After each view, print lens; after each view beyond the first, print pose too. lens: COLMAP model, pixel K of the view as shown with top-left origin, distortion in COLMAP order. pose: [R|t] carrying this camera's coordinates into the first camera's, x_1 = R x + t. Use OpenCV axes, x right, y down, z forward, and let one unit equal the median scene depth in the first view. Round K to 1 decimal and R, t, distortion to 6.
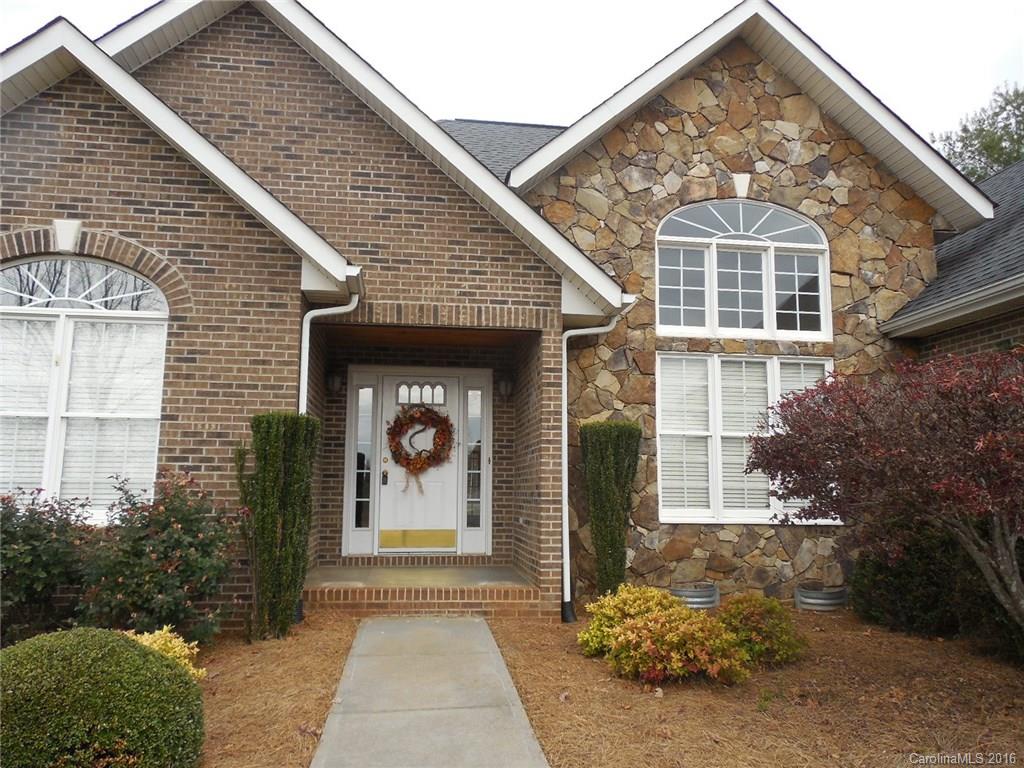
lens RADIAL K [[752.1, 0, 512.0], [0, 752.1, 384.0], [0, 0, 1]] dist [0.037892, 0.000681]
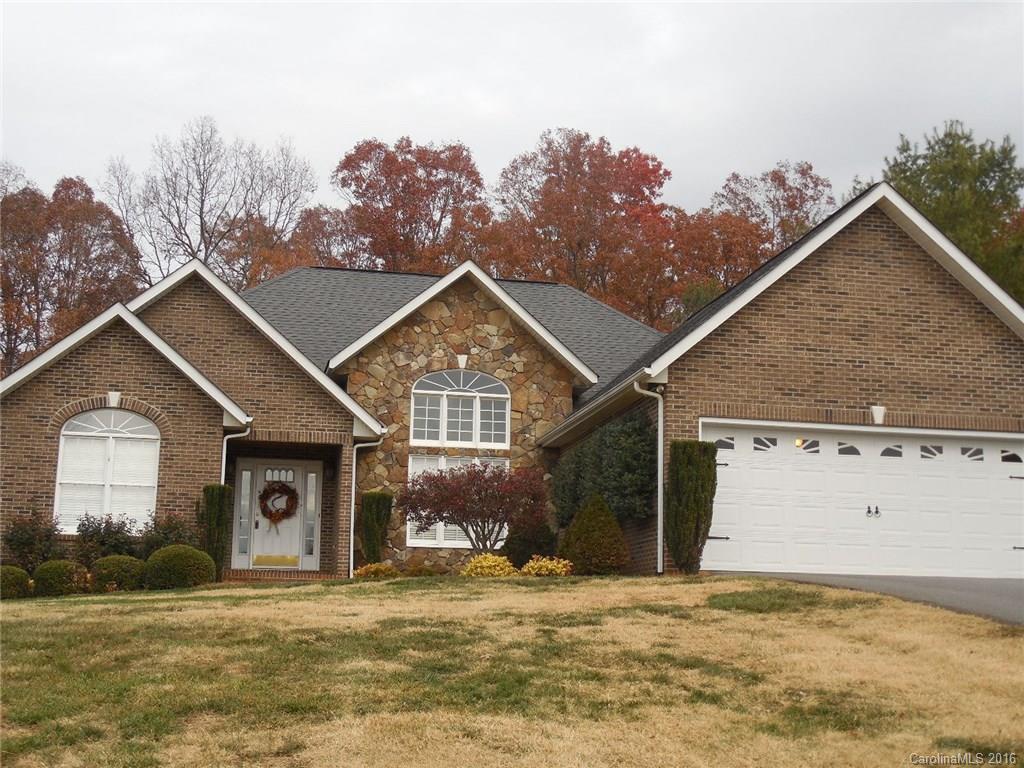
lens RADIAL K [[1260.7, 0, 512.0], [0, 1260.7, 384.0], [0, 0, 1]] dist [-0.009640, -0.048191]
pose [[0.997886, 0.016707, 0.062799, 0.238352], [-0.013400, 0.998520, -0.052713, -0.053723], [-0.063586, 0.051760, 0.996633, -2.028074]]
